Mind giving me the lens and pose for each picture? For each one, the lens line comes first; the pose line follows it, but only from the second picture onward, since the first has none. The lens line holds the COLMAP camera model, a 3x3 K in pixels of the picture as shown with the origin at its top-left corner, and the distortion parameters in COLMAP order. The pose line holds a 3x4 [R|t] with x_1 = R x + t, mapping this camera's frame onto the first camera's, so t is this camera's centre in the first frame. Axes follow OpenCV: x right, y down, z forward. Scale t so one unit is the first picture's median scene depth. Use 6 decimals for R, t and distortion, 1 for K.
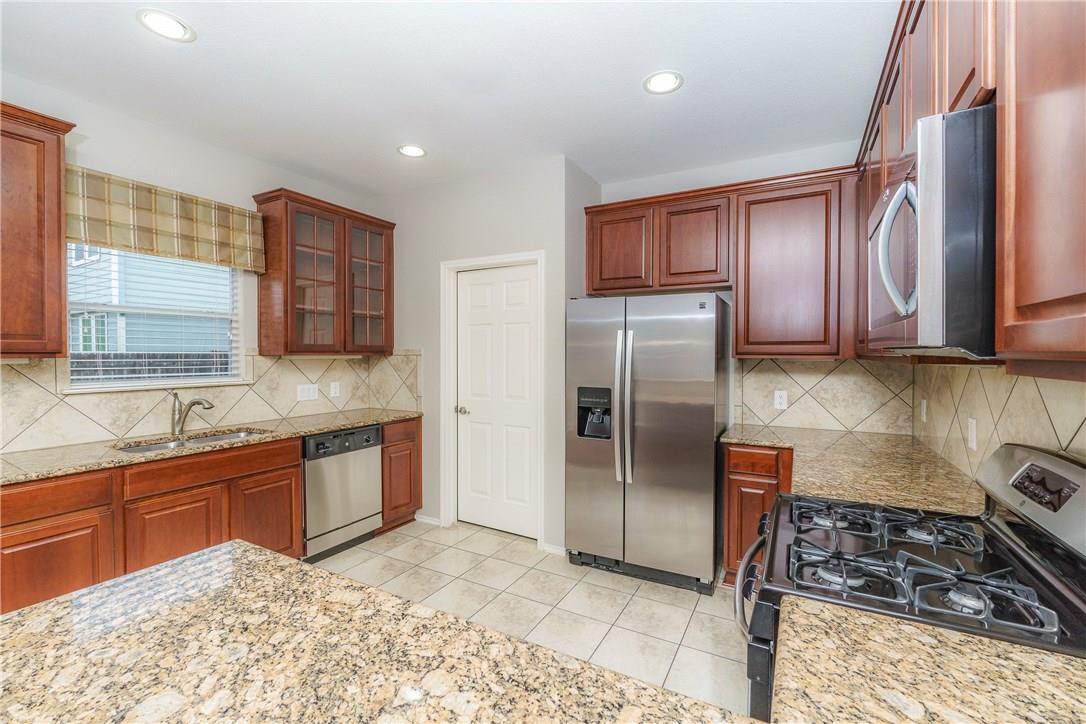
lens RADIAL K [[467.2, 0, 553.3], [0, 467.2, 359.9], [0, 0, 1]] dist [-0.010799, 0.001770]
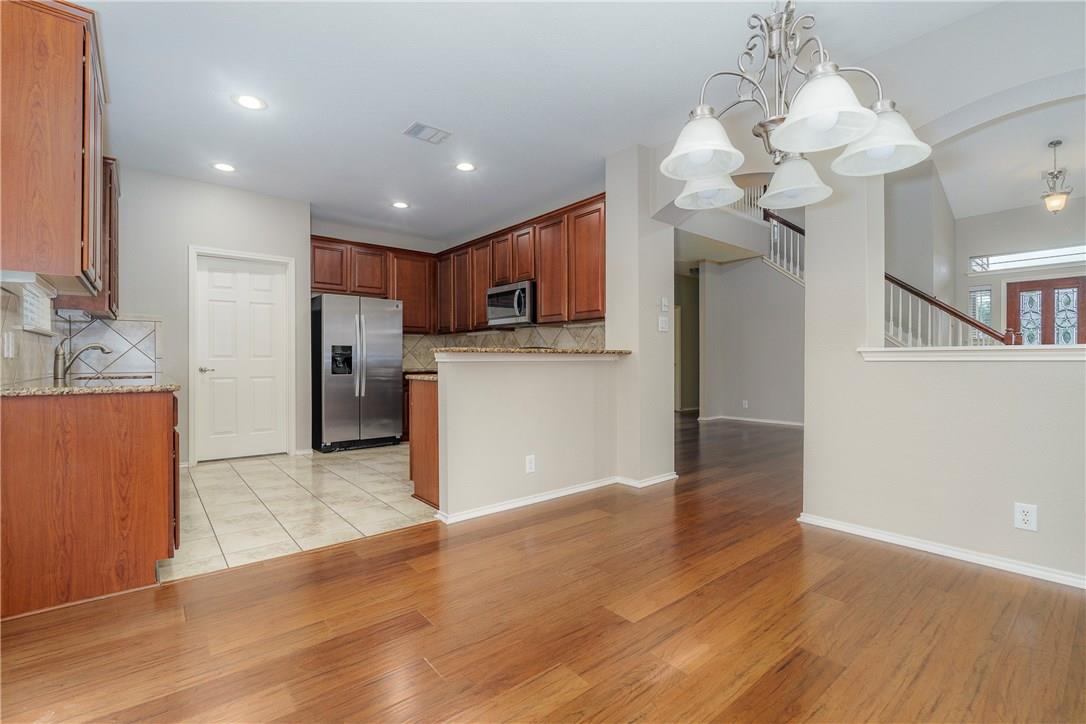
lens RADIAL K [[467.2, 0, 524.6], [0, 467.2, 361.1], [0, 0, 1]] dist [-0.010799, 0.001770]
pose [[0.398511, -0.005145, 0.917149, -1.264867], [0.015325, 0.999882, -0.001050, 0.130458], [-0.917035, 0.014474, 0.398543, -0.340009]]
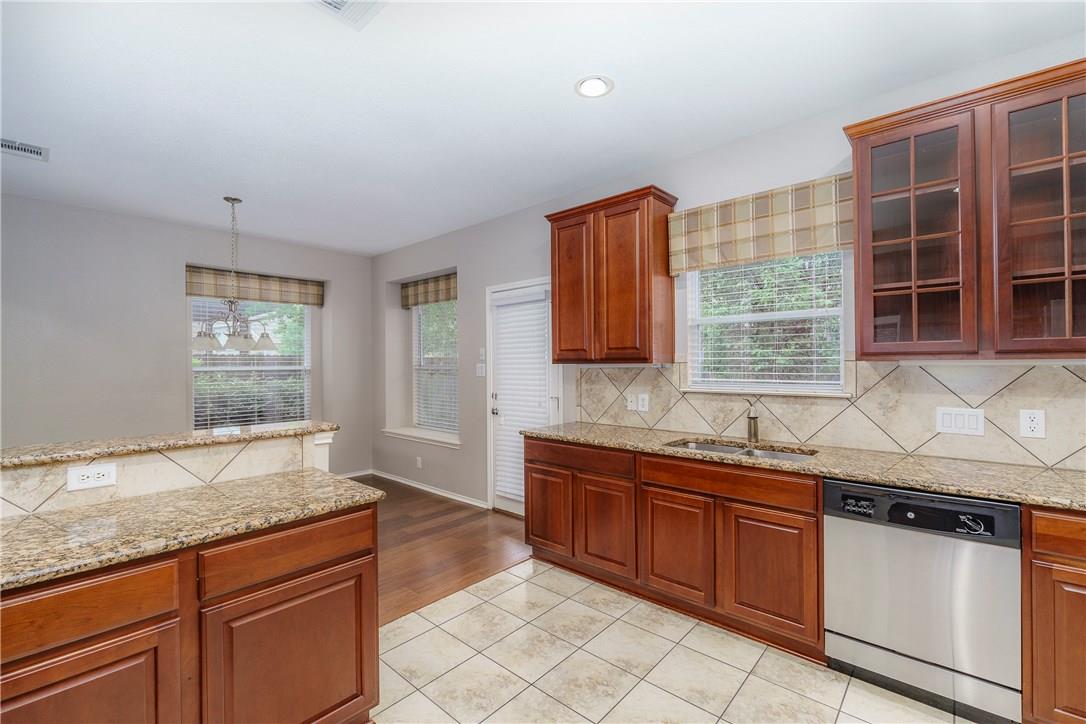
lens RADIAL K [[467.2, 0, 536.6], [0, 467.2, 356.8], [0, 0, 1]] dist [-0.010799, 0.001770]
pose [[-0.239663, -0.014582, -0.970747, 0.237230], [-0.008866, 0.999878, -0.012831, -0.001471], [0.970816, 0.005532, -0.239763, 0.746289]]
